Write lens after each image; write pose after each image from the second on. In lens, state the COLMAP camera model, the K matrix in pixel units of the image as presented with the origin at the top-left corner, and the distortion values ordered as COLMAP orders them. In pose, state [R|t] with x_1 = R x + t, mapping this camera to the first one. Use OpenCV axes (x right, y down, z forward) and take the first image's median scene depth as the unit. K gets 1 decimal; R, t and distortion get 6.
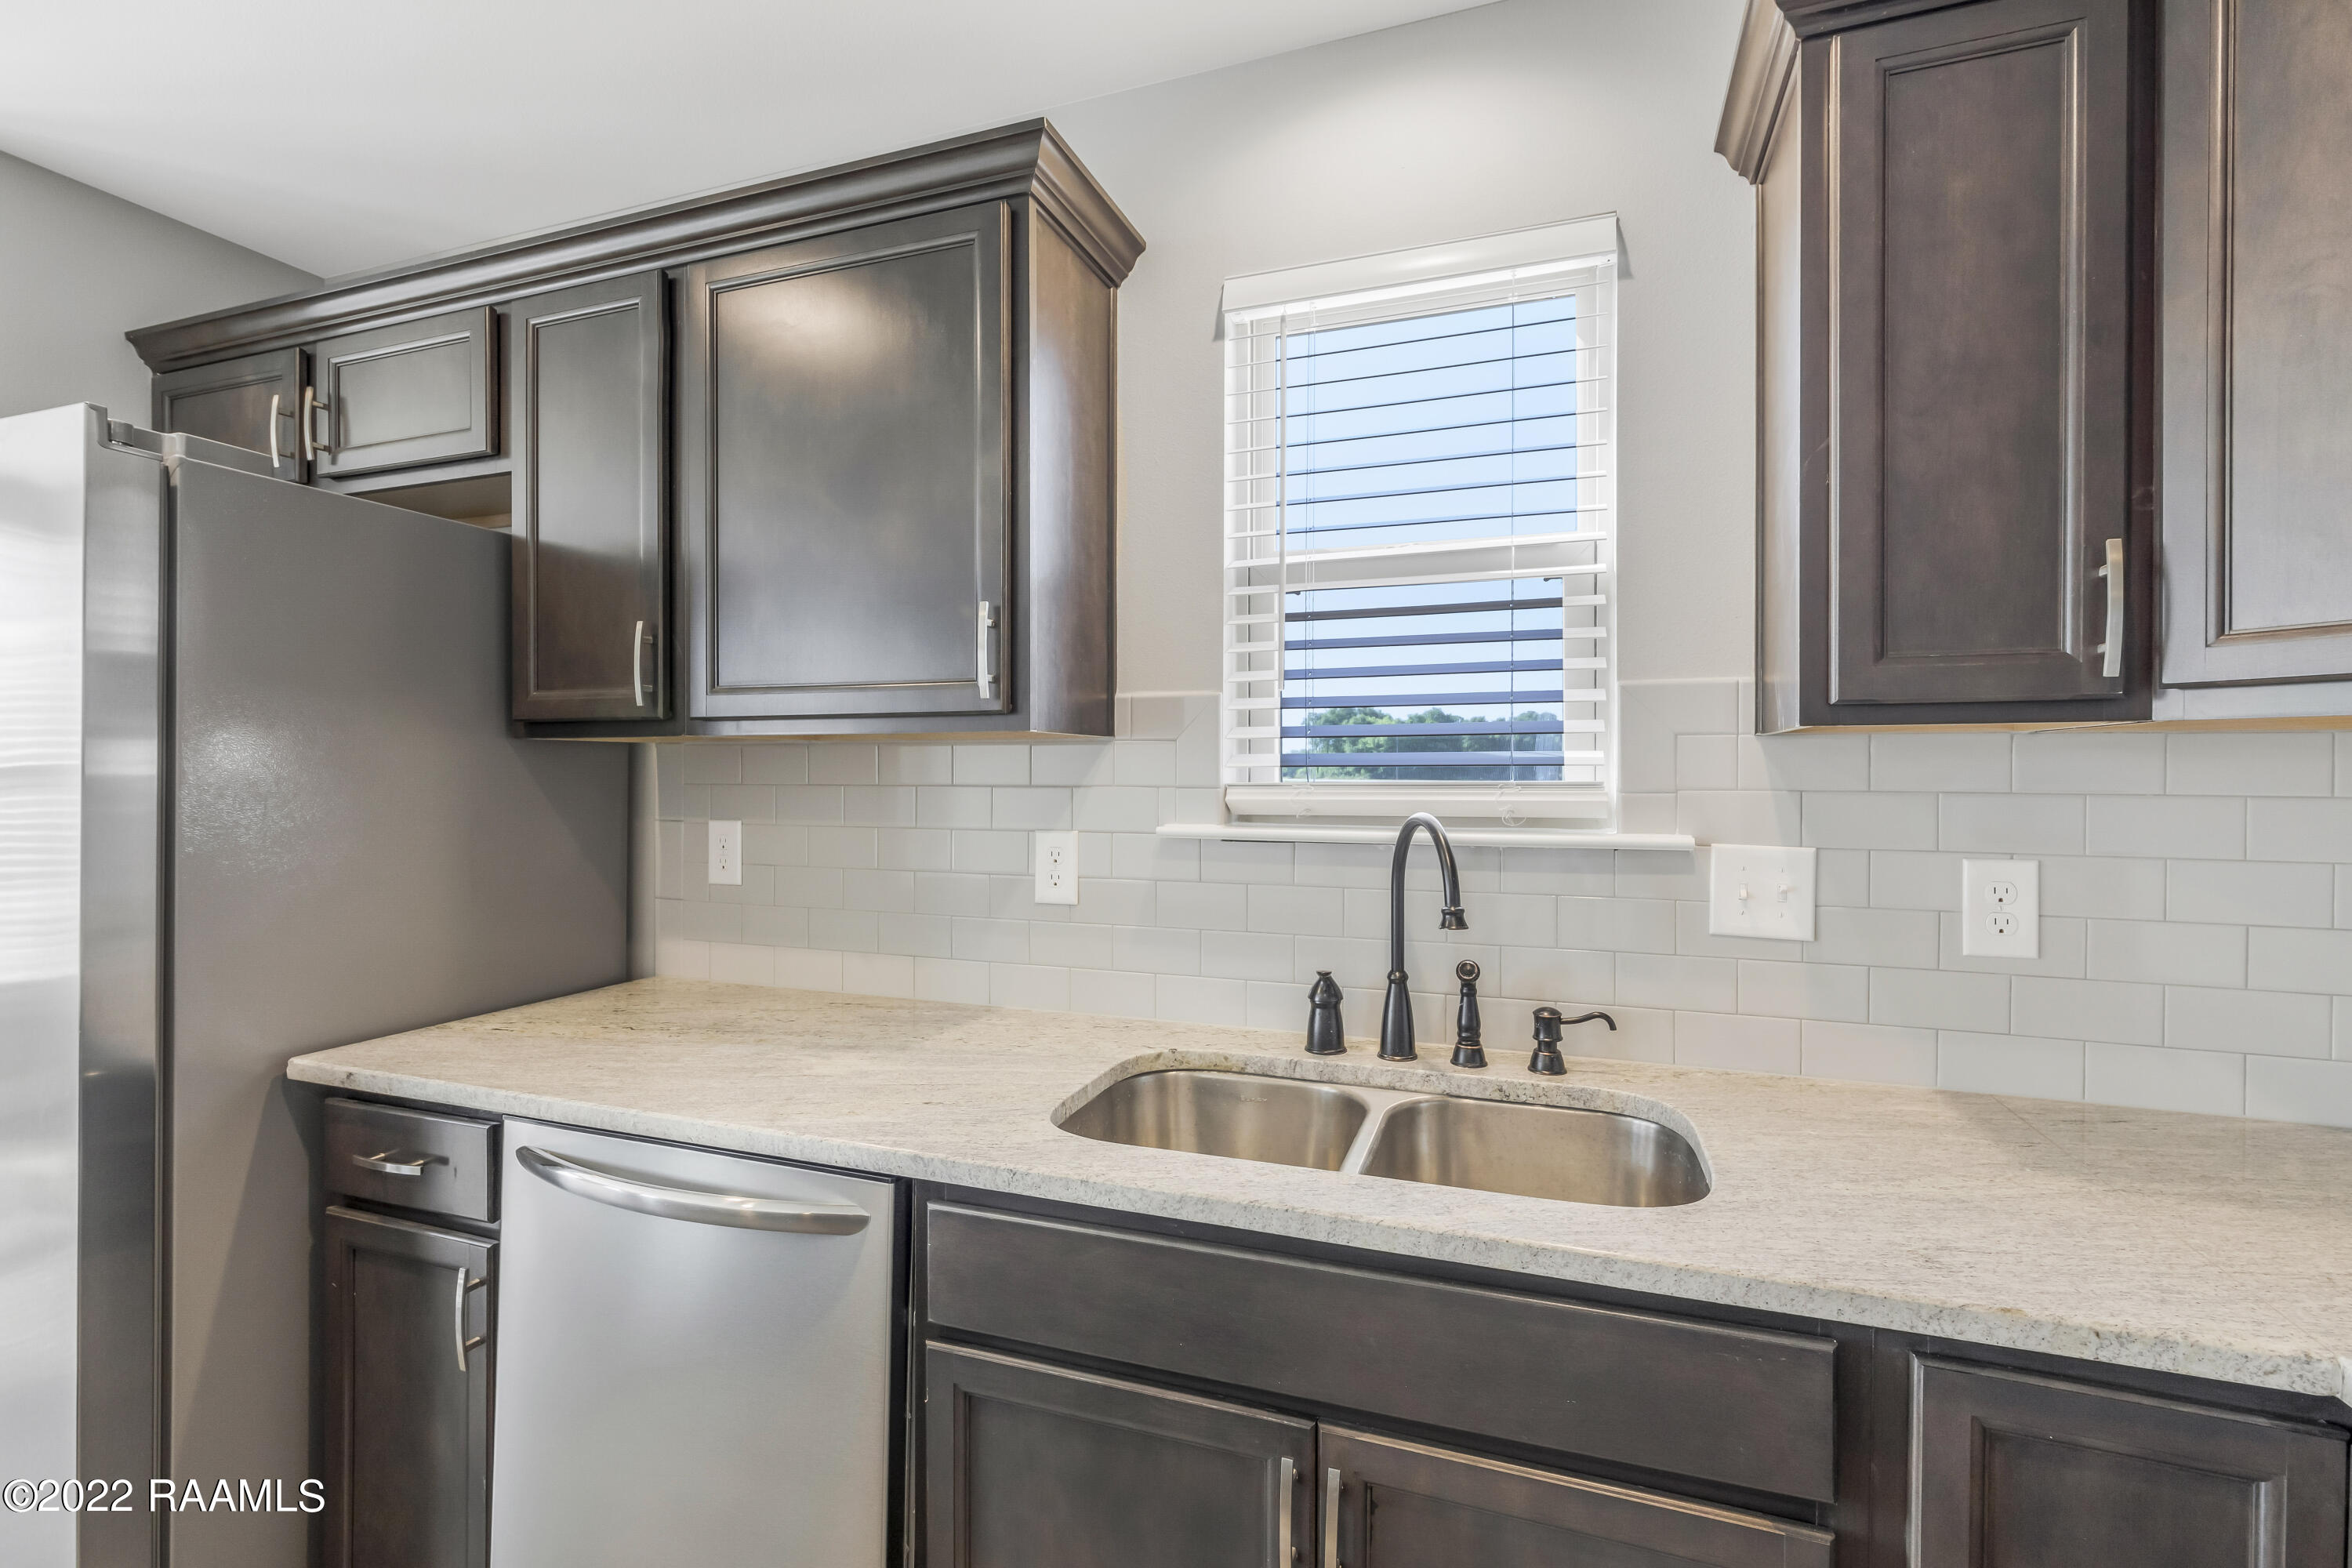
lens RADIAL K [[1054.6, 0, 1199.3], [0, 1054.6, 770.6], [0, 0, 1]] dist [0.003625, 0.002030]
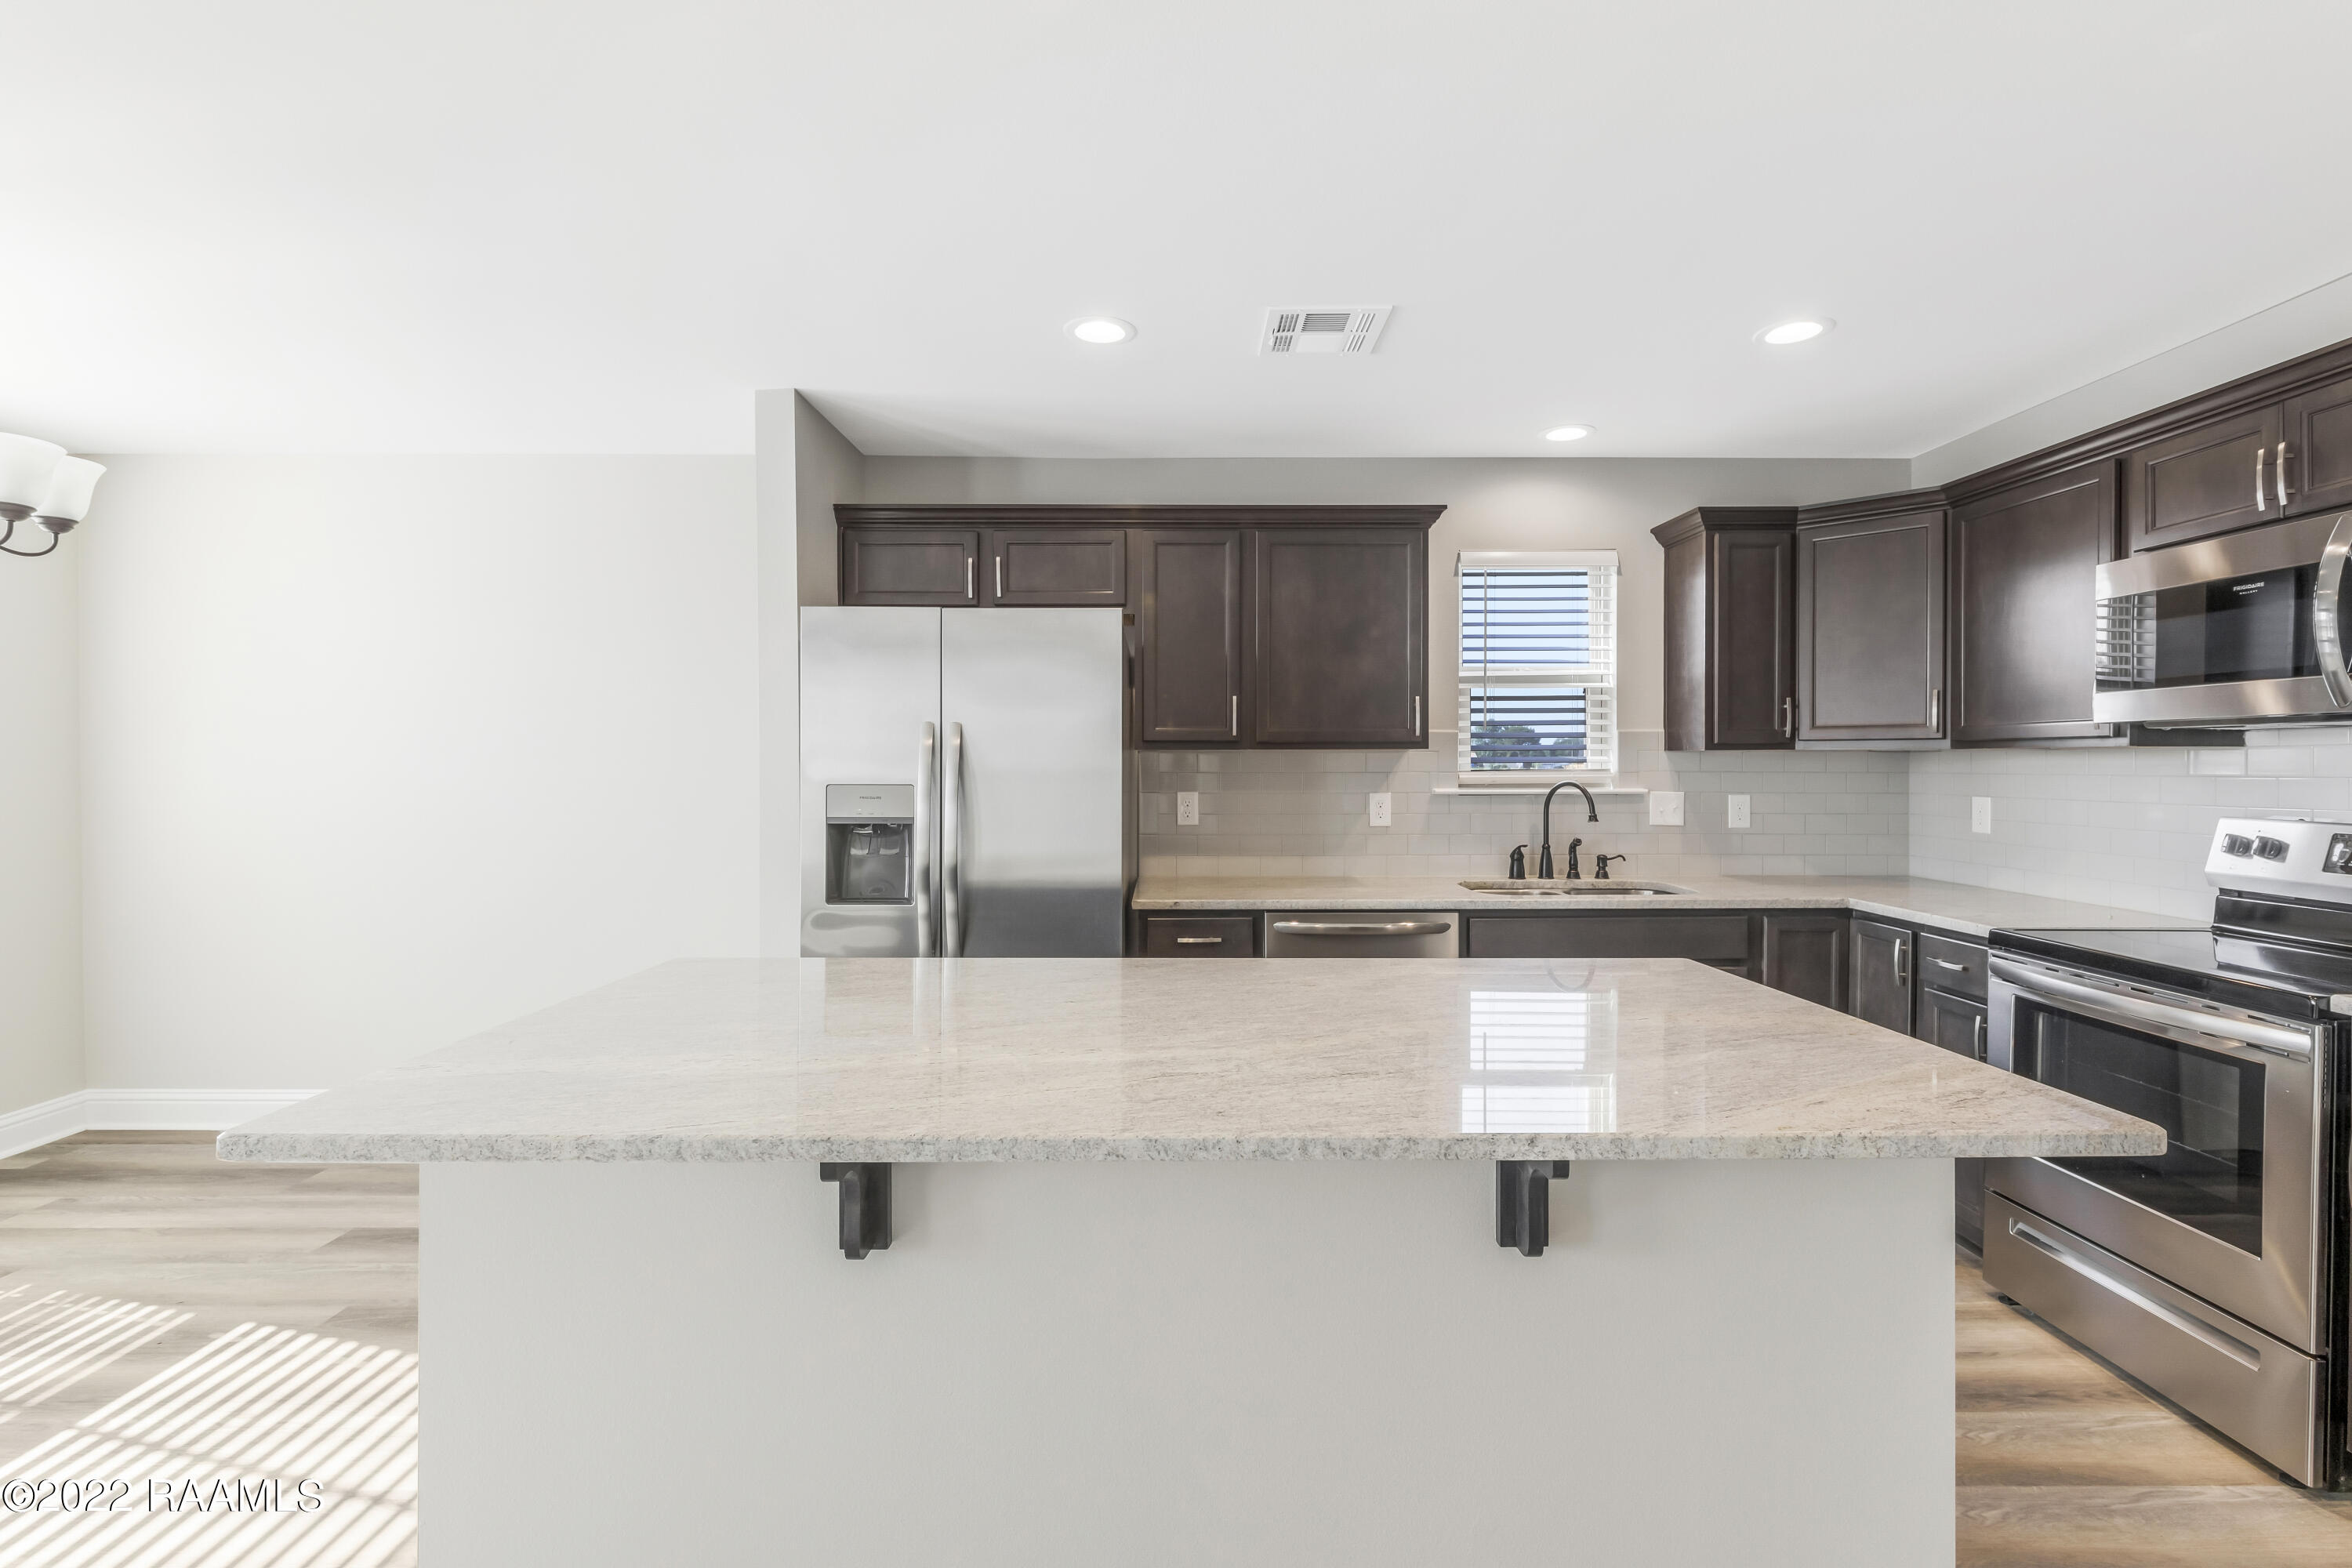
lens RADIAL K [[1054.6, 0, 1169.4], [0, 1054.6, 779.0], [0, 0, 1]] dist [0.003625, 0.002030]
pose [[0.939560, -0.010603, 0.342219, -1.558380], [0.003928, 0.999788, 0.020194, -0.021330], [-0.342361, -0.017629, 0.939403, -1.088790]]
